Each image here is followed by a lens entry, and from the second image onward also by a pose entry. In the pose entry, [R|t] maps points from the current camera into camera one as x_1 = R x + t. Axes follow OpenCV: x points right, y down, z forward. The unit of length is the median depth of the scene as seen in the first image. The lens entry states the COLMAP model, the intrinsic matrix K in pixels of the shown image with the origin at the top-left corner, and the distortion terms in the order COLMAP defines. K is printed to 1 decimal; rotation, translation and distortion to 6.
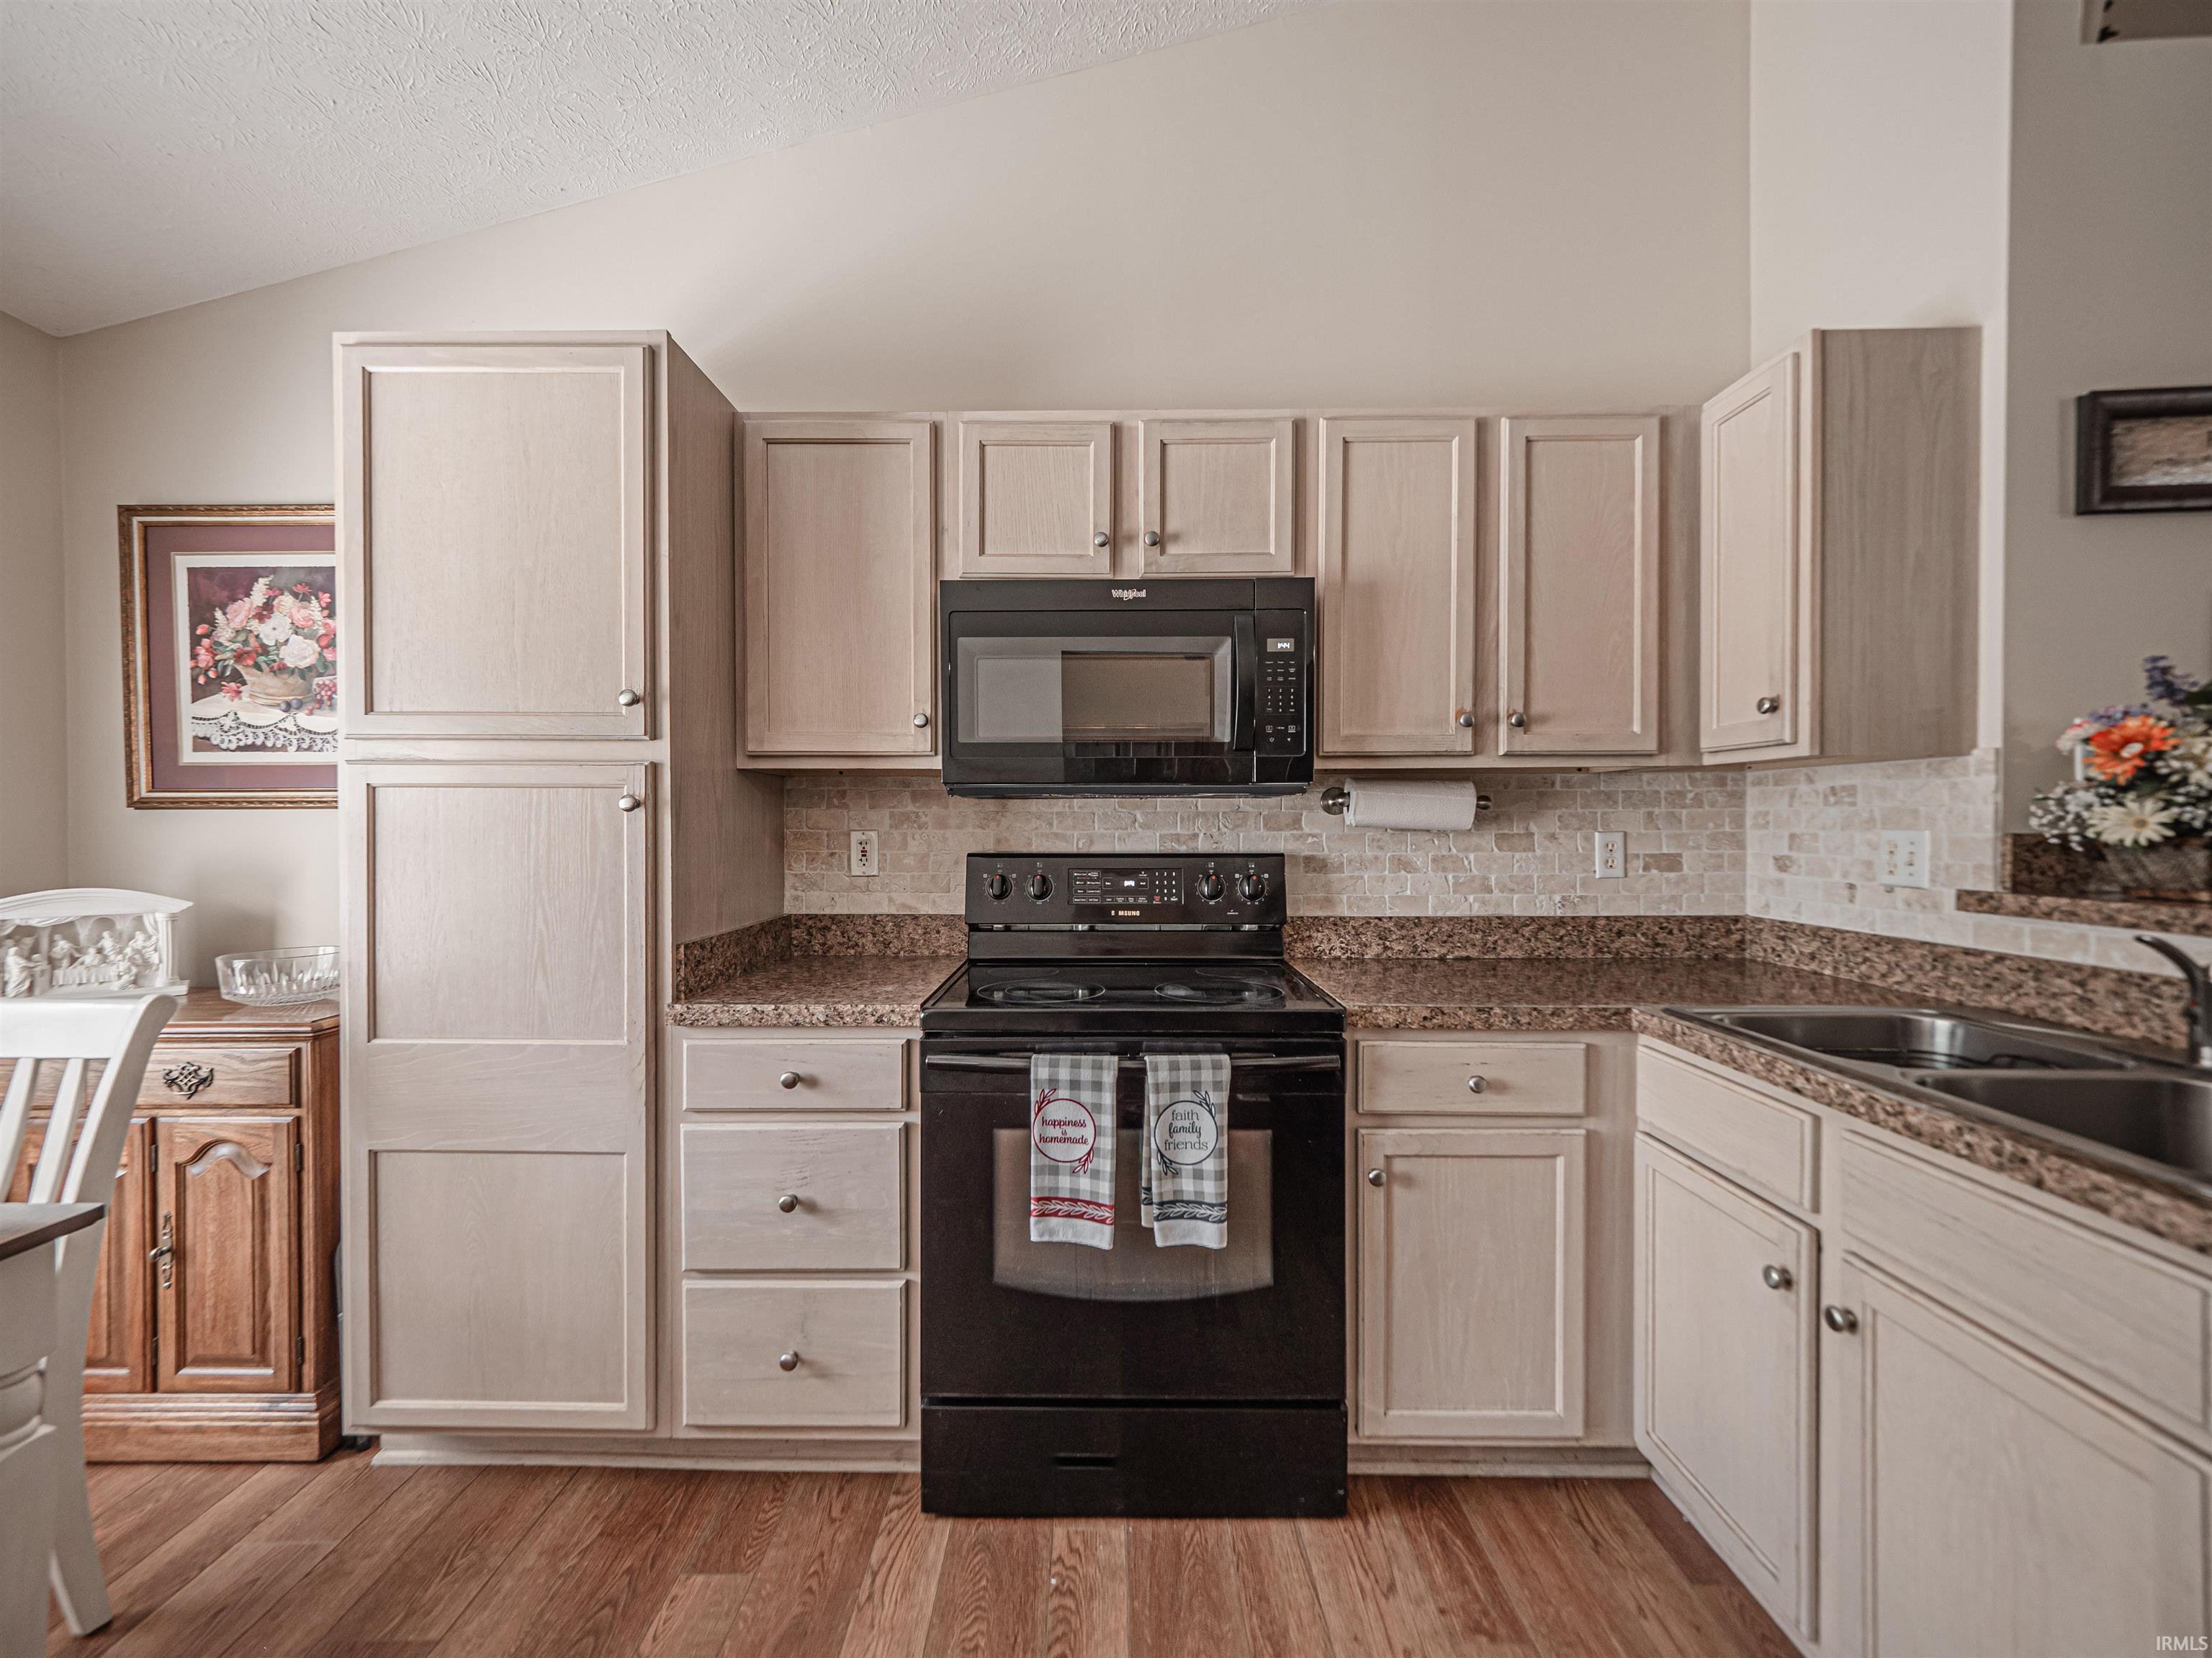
lens RADIAL K [[937.1, 0, 1101.8], [0, 937.1, 835.3], [0, 0, 1]] dist [-0.002398, -0.004949]
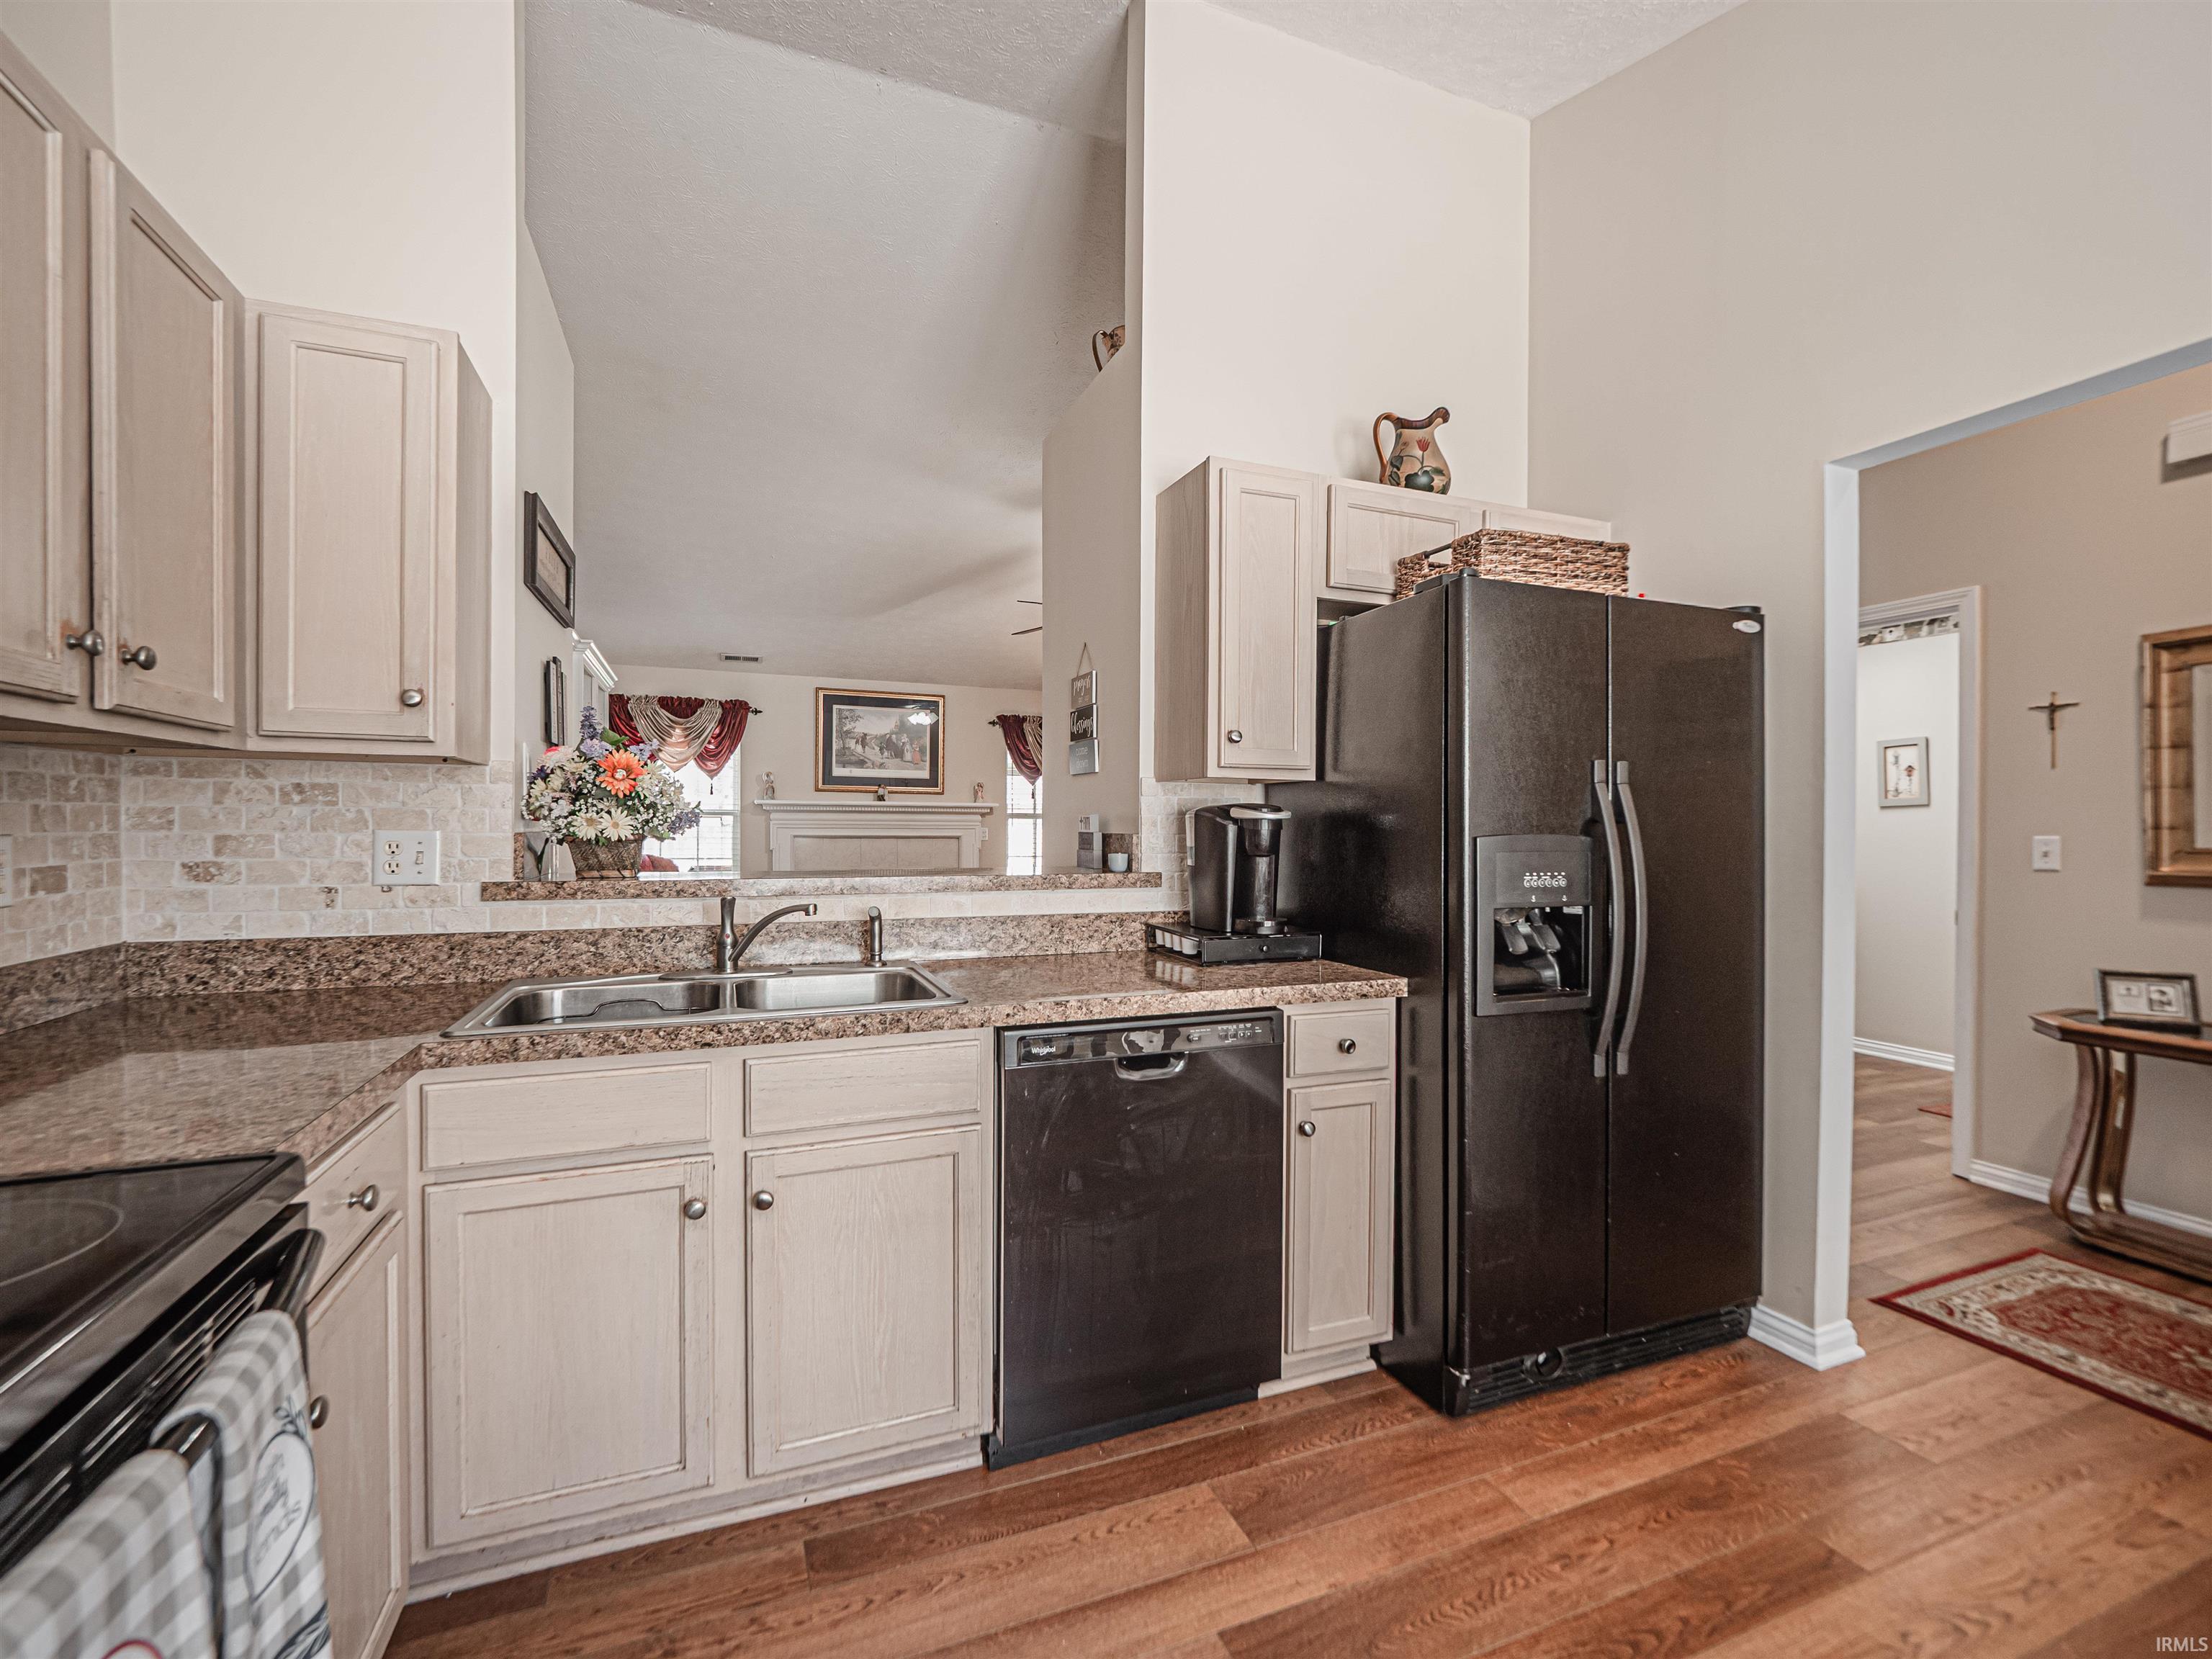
lens RADIAL K [[937.2, 0, 1101.8], [0, 937.2, 835.8], [0, 0, 1]] dist [-0.002398, -0.004949]
pose [[-0.382921, -0.009809, 0.923729, -0.374948], [0.006780, 0.999887, 0.013428, -0.008012], [-0.923756, 0.011405, -0.382811, 0.641912]]
